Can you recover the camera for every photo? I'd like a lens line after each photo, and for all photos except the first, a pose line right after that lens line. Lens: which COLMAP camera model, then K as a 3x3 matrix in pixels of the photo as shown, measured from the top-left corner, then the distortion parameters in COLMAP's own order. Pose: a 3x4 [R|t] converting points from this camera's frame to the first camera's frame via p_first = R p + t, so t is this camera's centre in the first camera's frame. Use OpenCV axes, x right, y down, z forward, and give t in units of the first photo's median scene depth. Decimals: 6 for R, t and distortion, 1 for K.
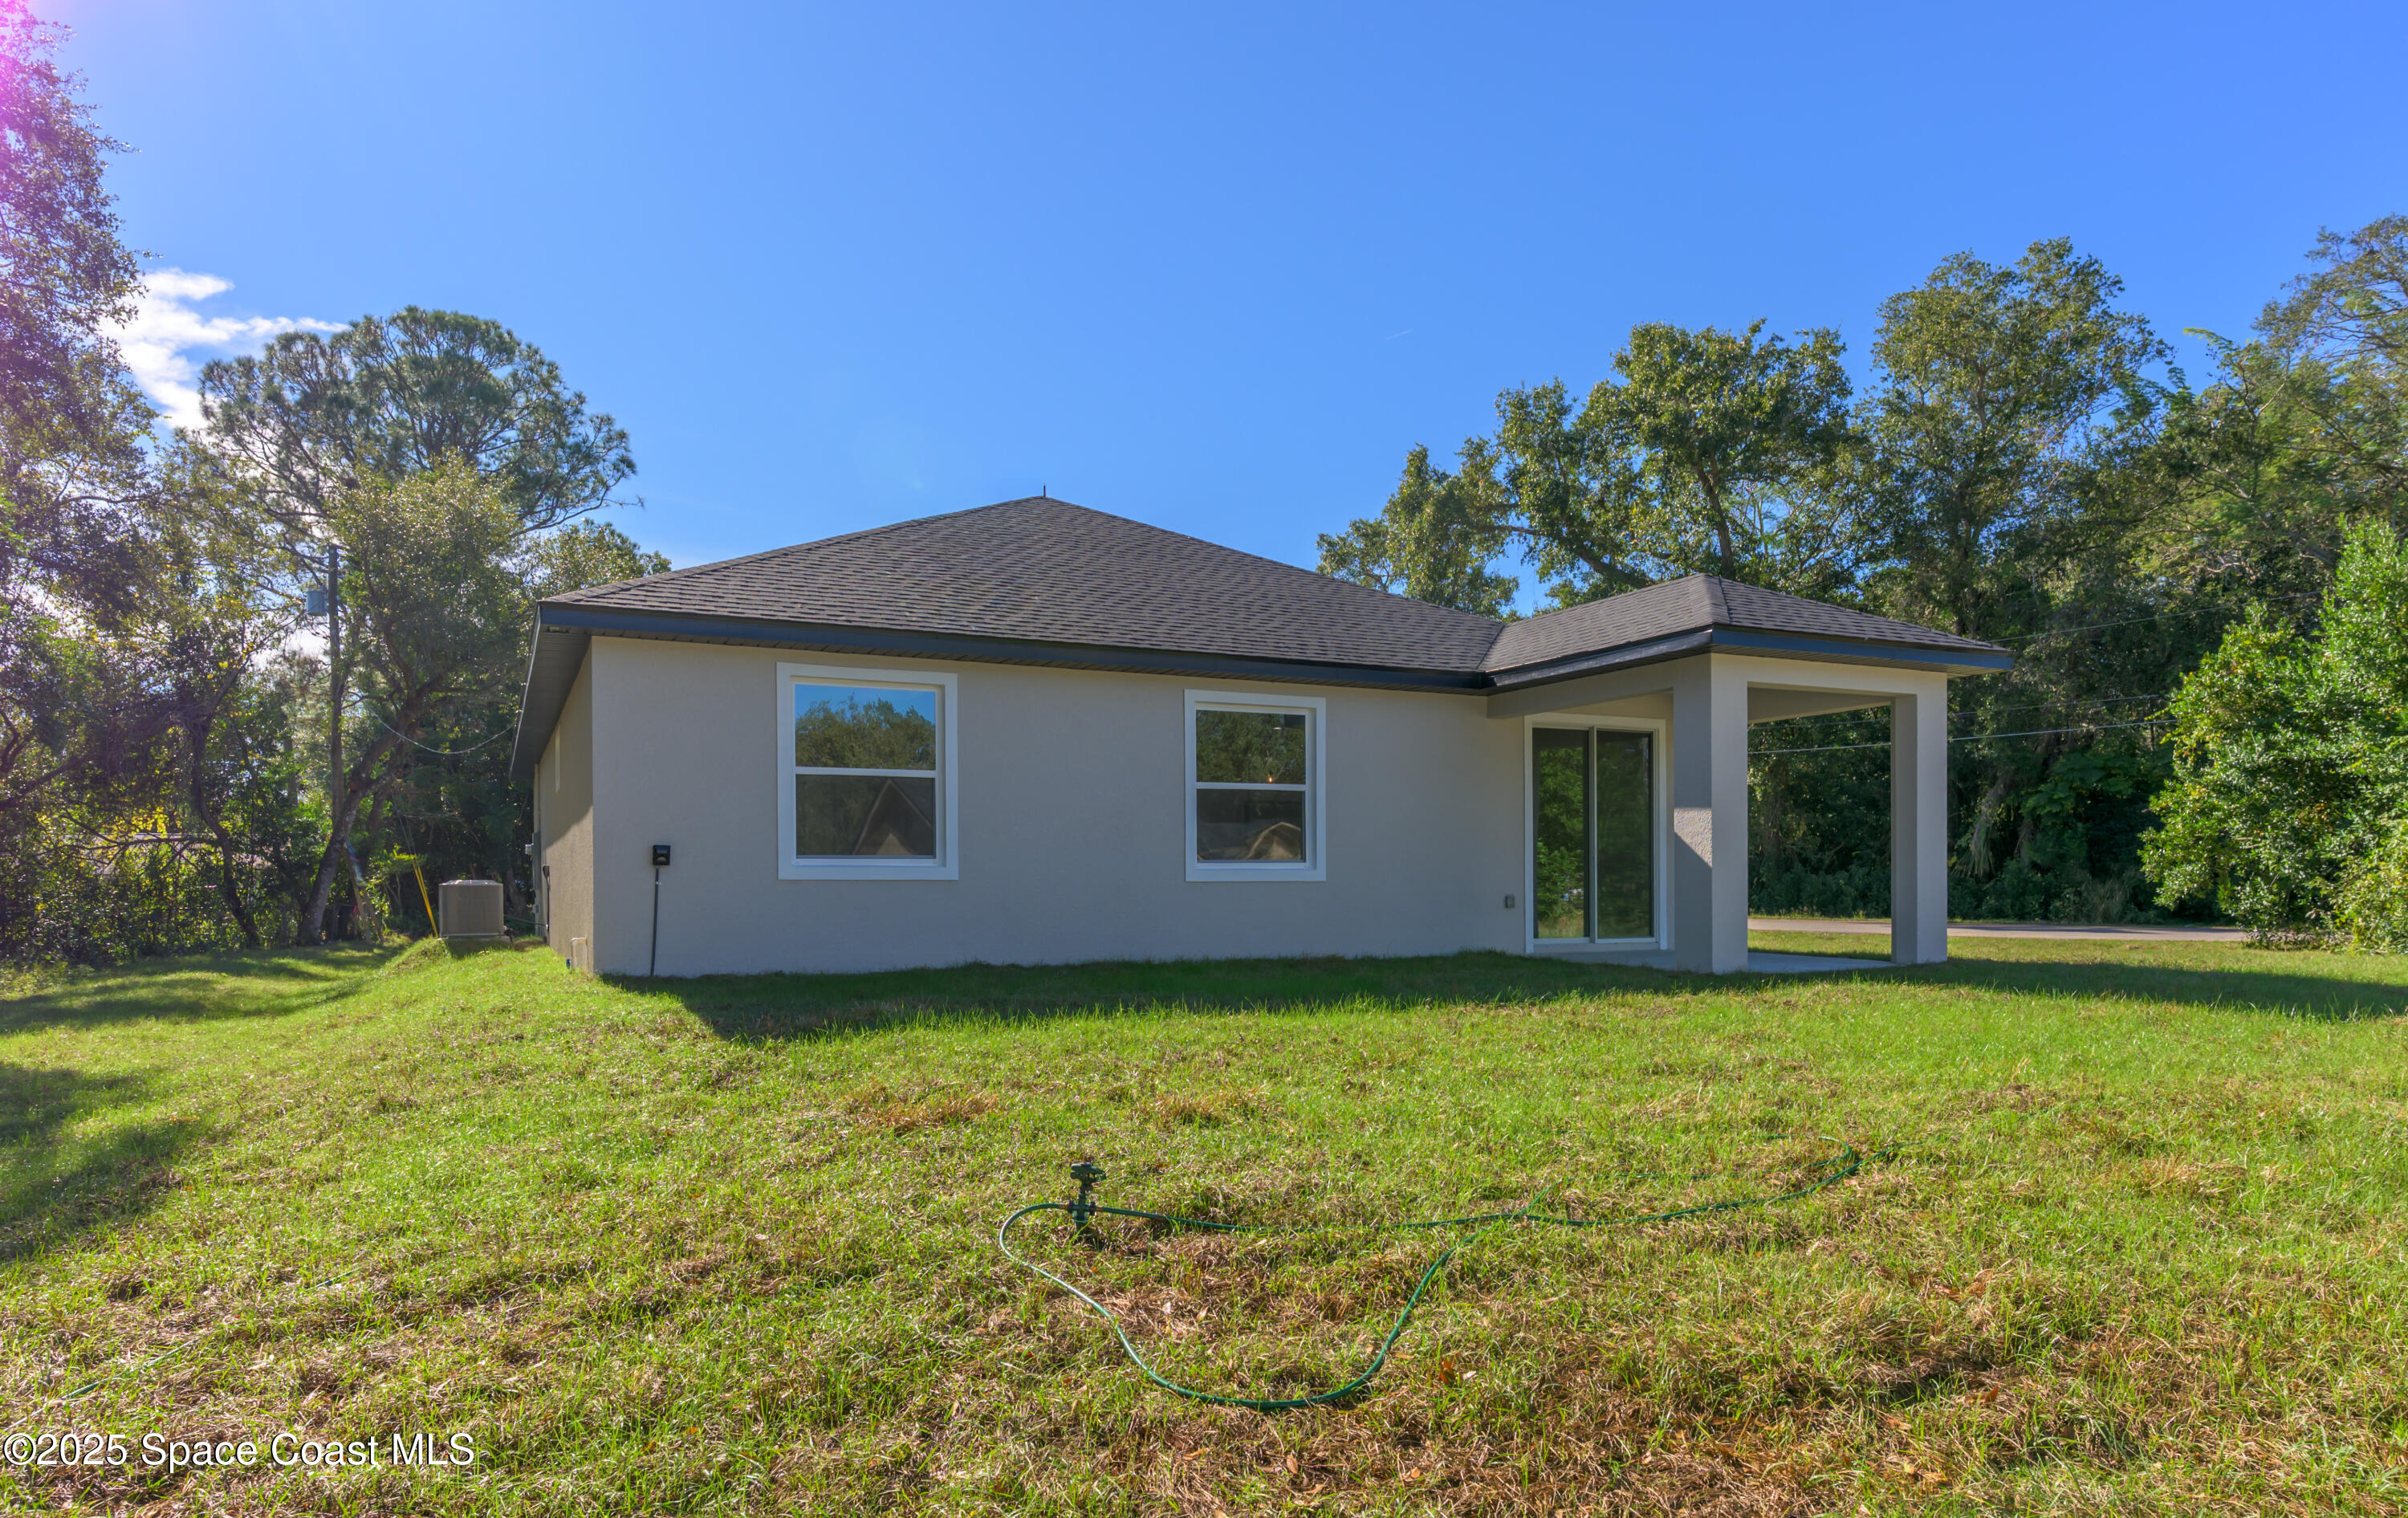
lens RADIAL K [[1437.7, 0, 1204.0], [0, 1437.7, 764.1], [0, 0, 1]] dist [0.004465, -0.001167]
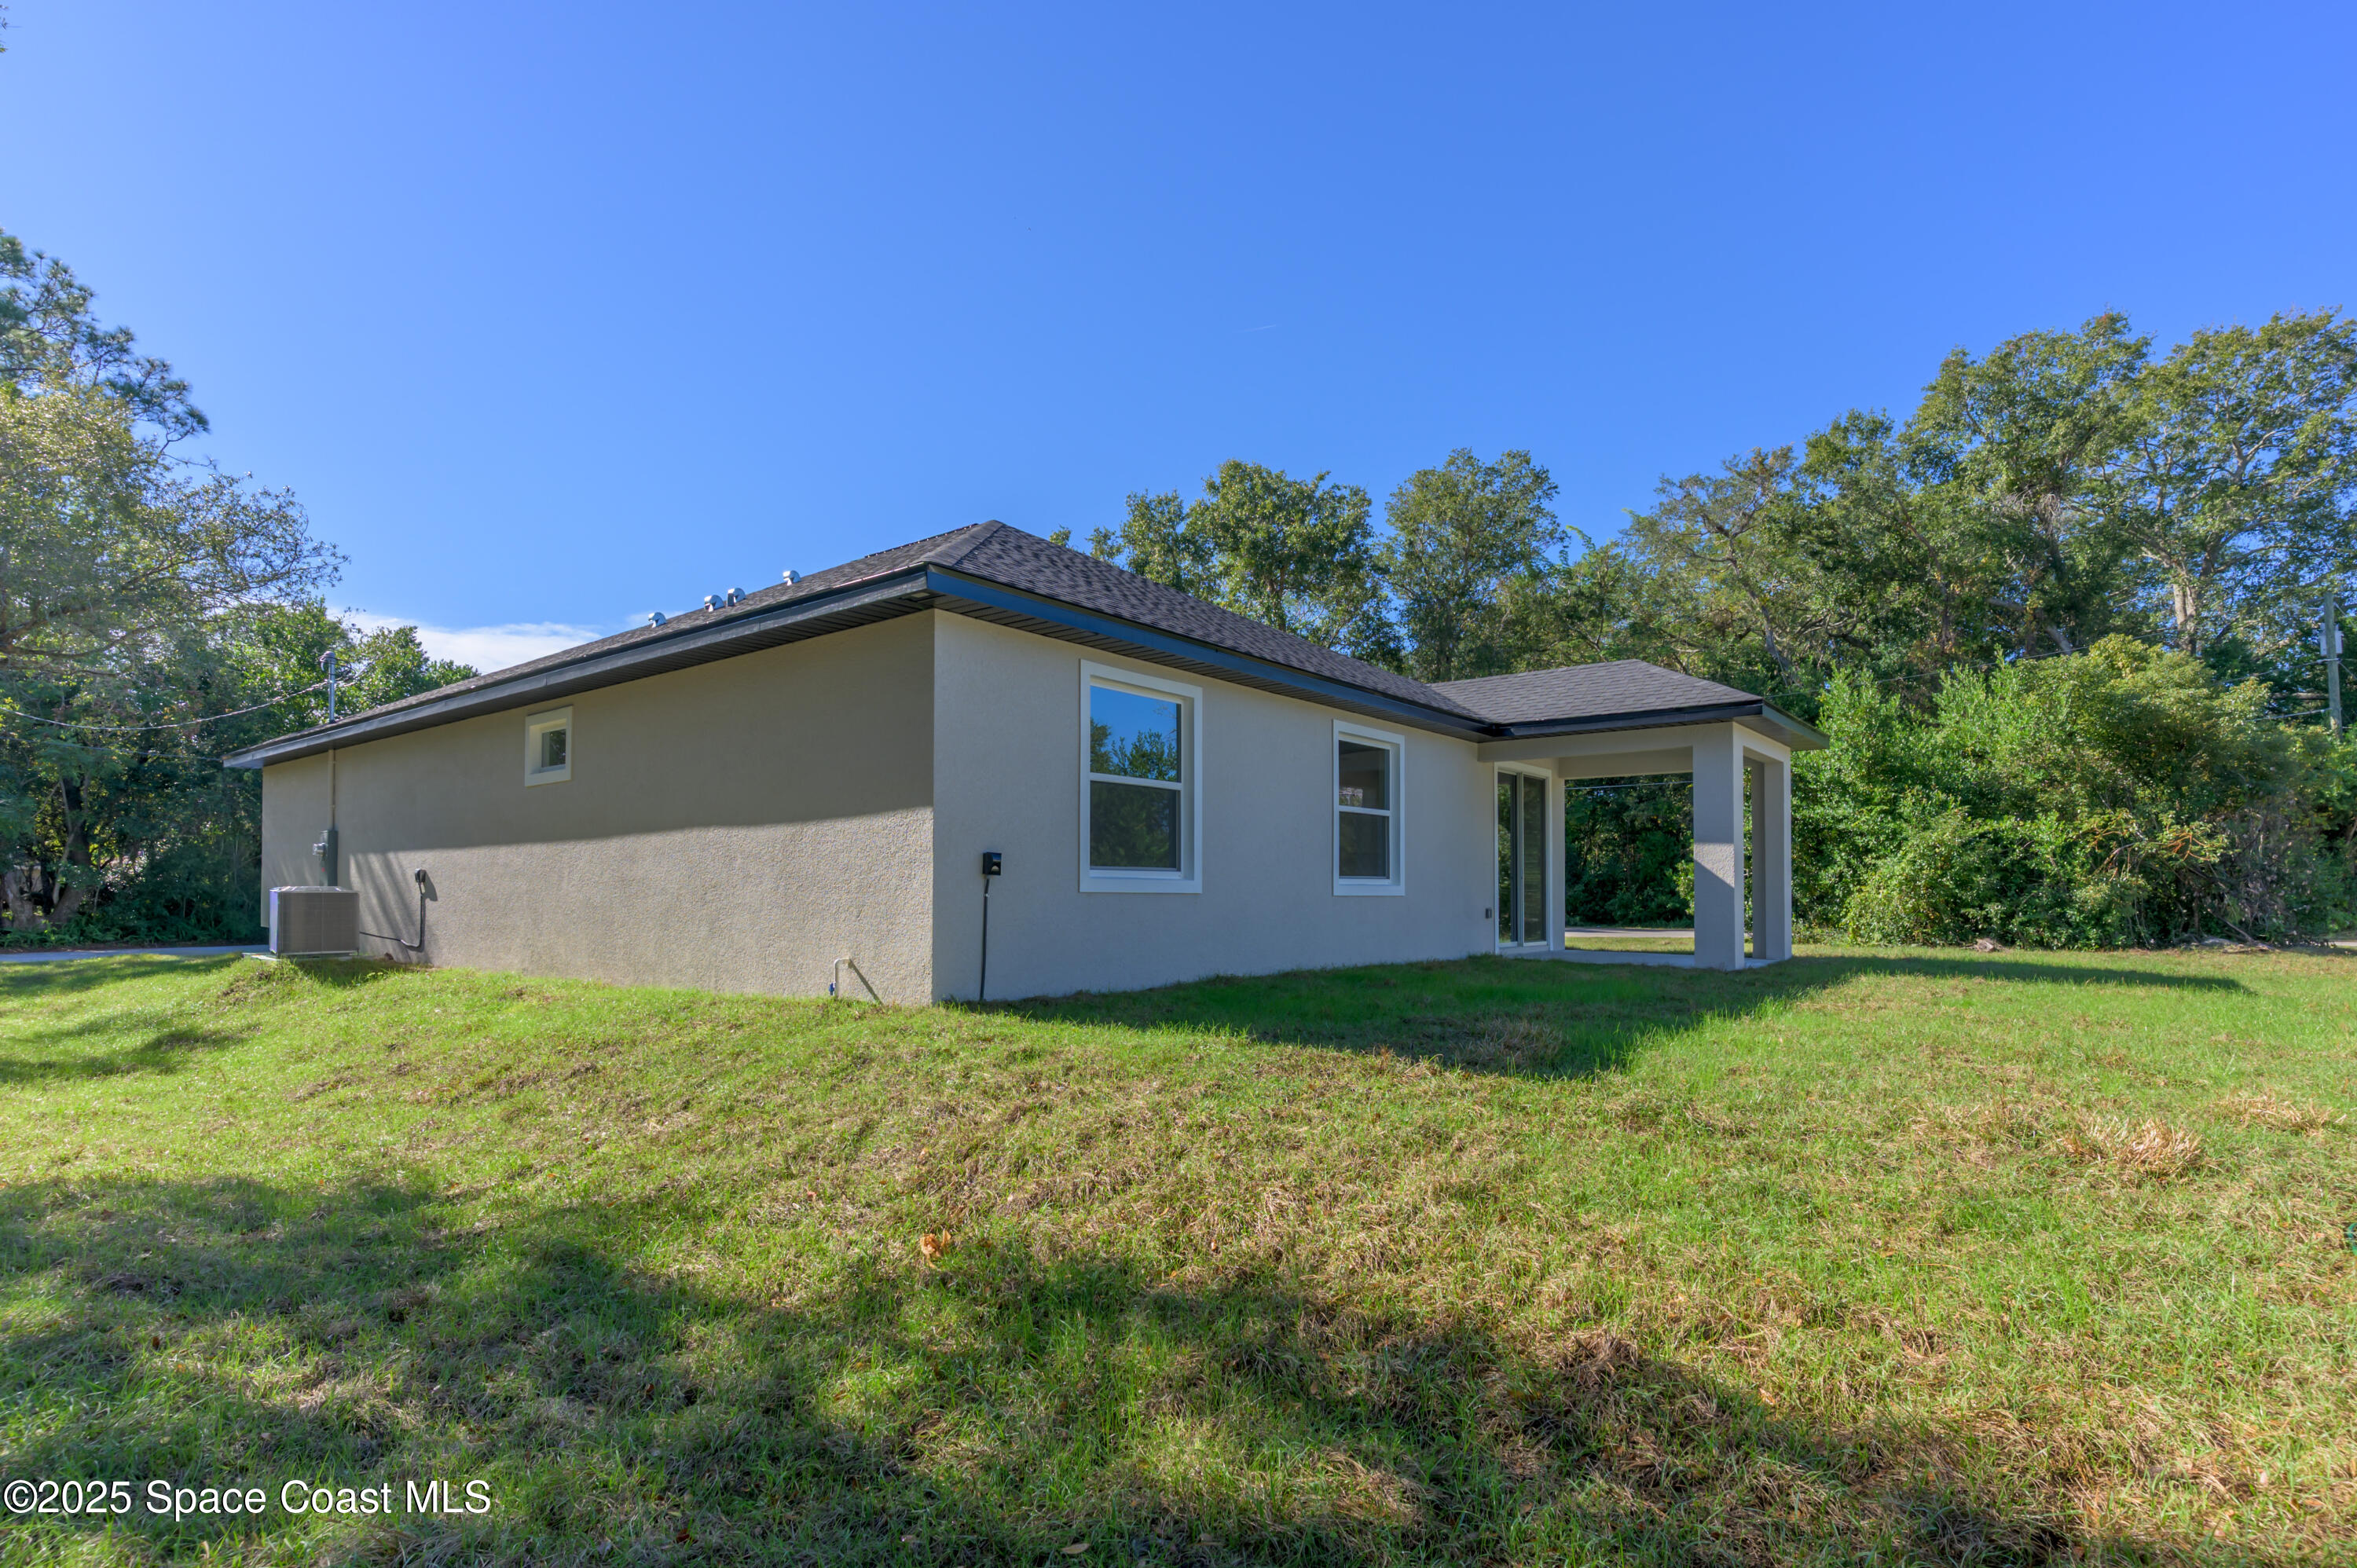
lens RADIAL K [[1157.5, 0, 1174.8], [0, 1157.5, 786.3], [0, 0, 1]] dist [-0.001250, 0.000494]
pose [[0.896051, 0.048065, 0.441342, -0.211318], [-0.044264, 0.998841, -0.018910, 0.008608], [-0.441740, -0.002591, 0.897139, 0.109546]]
